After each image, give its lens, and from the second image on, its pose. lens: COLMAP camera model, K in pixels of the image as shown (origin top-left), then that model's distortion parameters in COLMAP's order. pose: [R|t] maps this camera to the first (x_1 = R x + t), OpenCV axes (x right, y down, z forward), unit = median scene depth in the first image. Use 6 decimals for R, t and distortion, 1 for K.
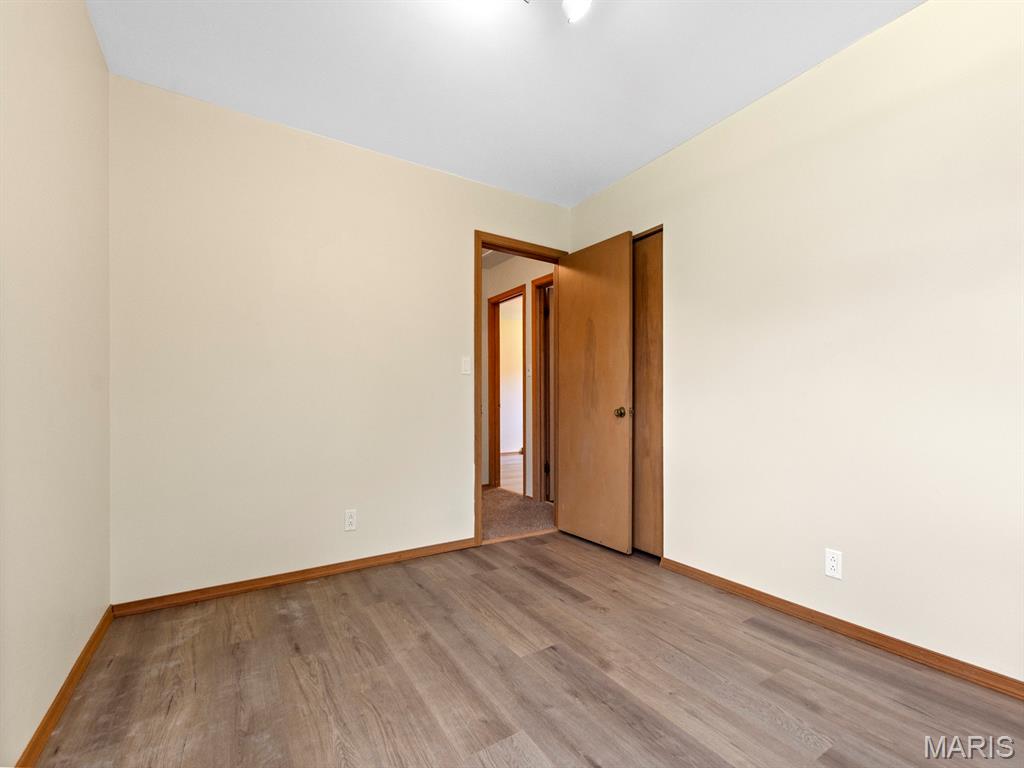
lens RADIAL K [[450.4, 0, 516.4], [0, 450.4, 359.8], [0, 0, 1]] dist [-0.003355, 0.000044]
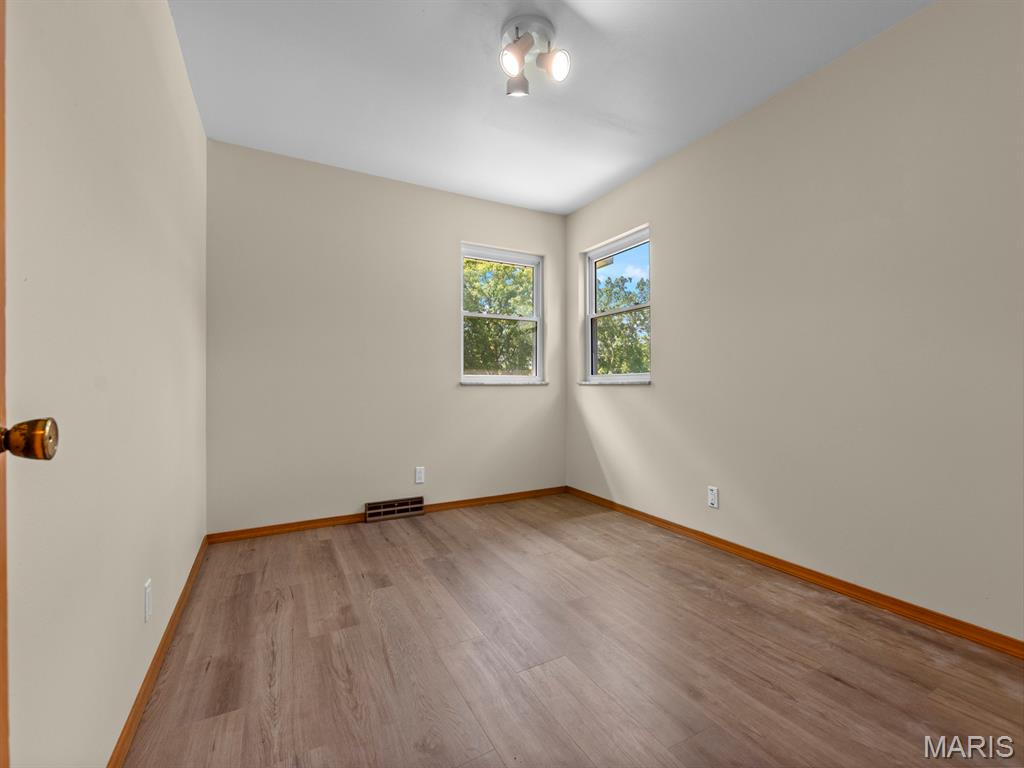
lens RADIAL K [[379.1, 0, 512.0], [0, 379.1, 384.0], [0, 0, 1]] dist [0.000380, -0.000042]
pose [[-0.996425, 0.006976, 0.084198, 0.049642], [-0.001198, 0.995318, -0.096648, 0.182568], [-0.084478, -0.096403, -0.991751, 1.921711]]
